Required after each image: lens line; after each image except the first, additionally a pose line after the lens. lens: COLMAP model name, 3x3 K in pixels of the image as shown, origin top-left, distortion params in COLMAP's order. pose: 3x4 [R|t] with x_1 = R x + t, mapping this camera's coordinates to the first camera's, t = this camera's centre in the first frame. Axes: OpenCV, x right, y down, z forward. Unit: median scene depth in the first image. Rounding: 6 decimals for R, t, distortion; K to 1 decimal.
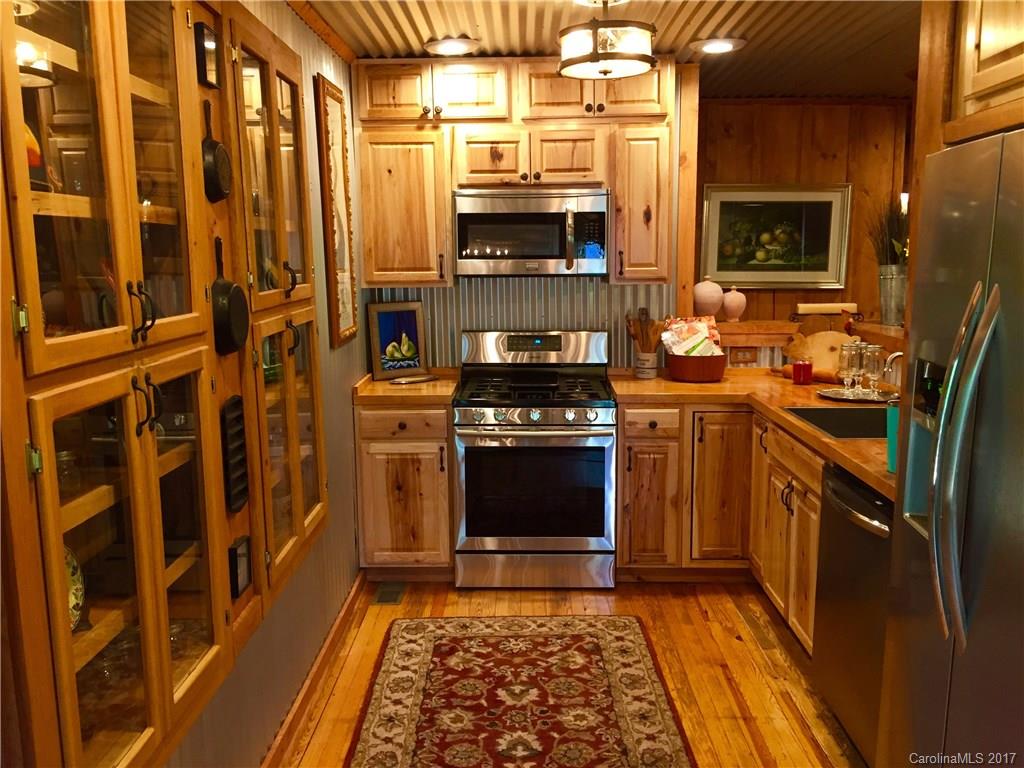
lens RADIAL K [[886.7, 0, 512.6], [0, 886.7, 387.6], [0, 0, 1]] dist [0.052266, -0.027223]
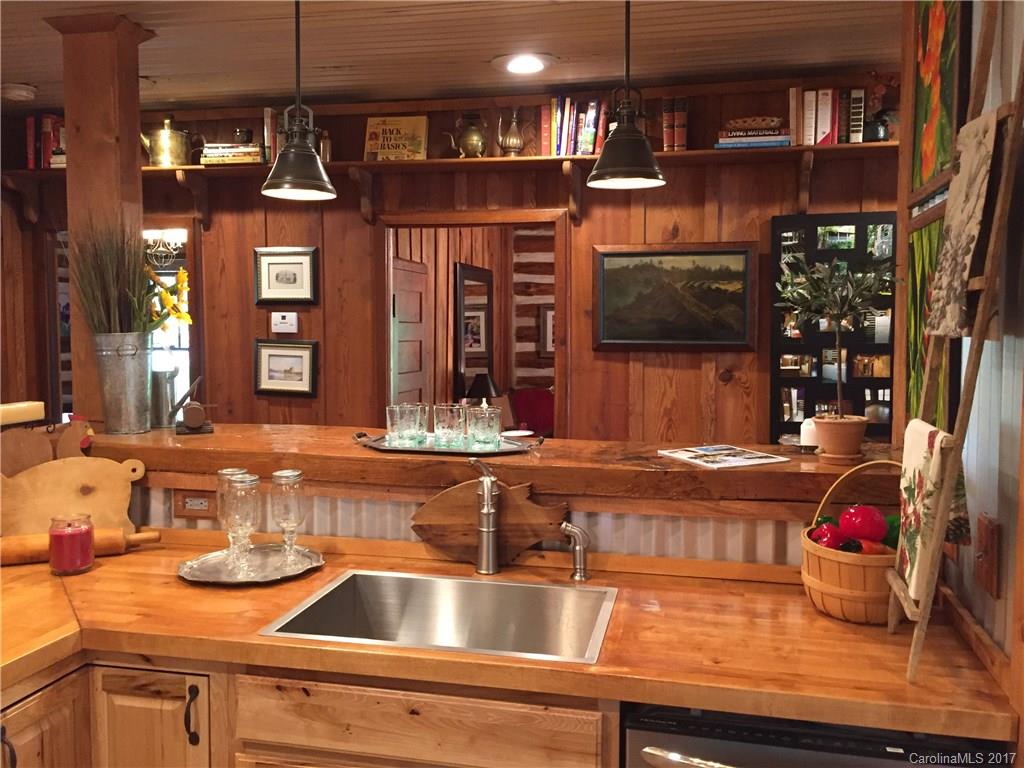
lens RADIAL K [[886.7, 0, 513.4], [0, 886.7, 382.5], [0, 0, 1]] dist [0.052266, -0.027223]
pose [[0.194279, -0.056131, 0.979339, -0.109330], [0.134199, 0.990496, 0.030149, -0.090815], [-0.971723, 0.125569, 0.199965, 0.656514]]
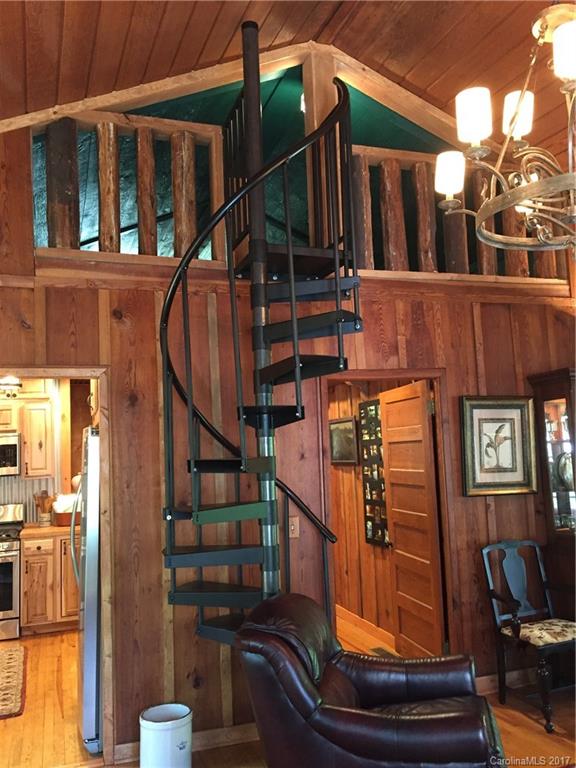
lens RADIAL K [[665.0, 0, 285.6], [0, 665.0, 384.3], [0, 0, 1]] dist [0.052266, -0.027223]
pose [[0.936722, -0.001535, 0.350071, 0.144871], [0.087883, 0.968999, -0.230908, 0.080128], [-0.338864, 0.247062, 0.907817, -0.650610]]
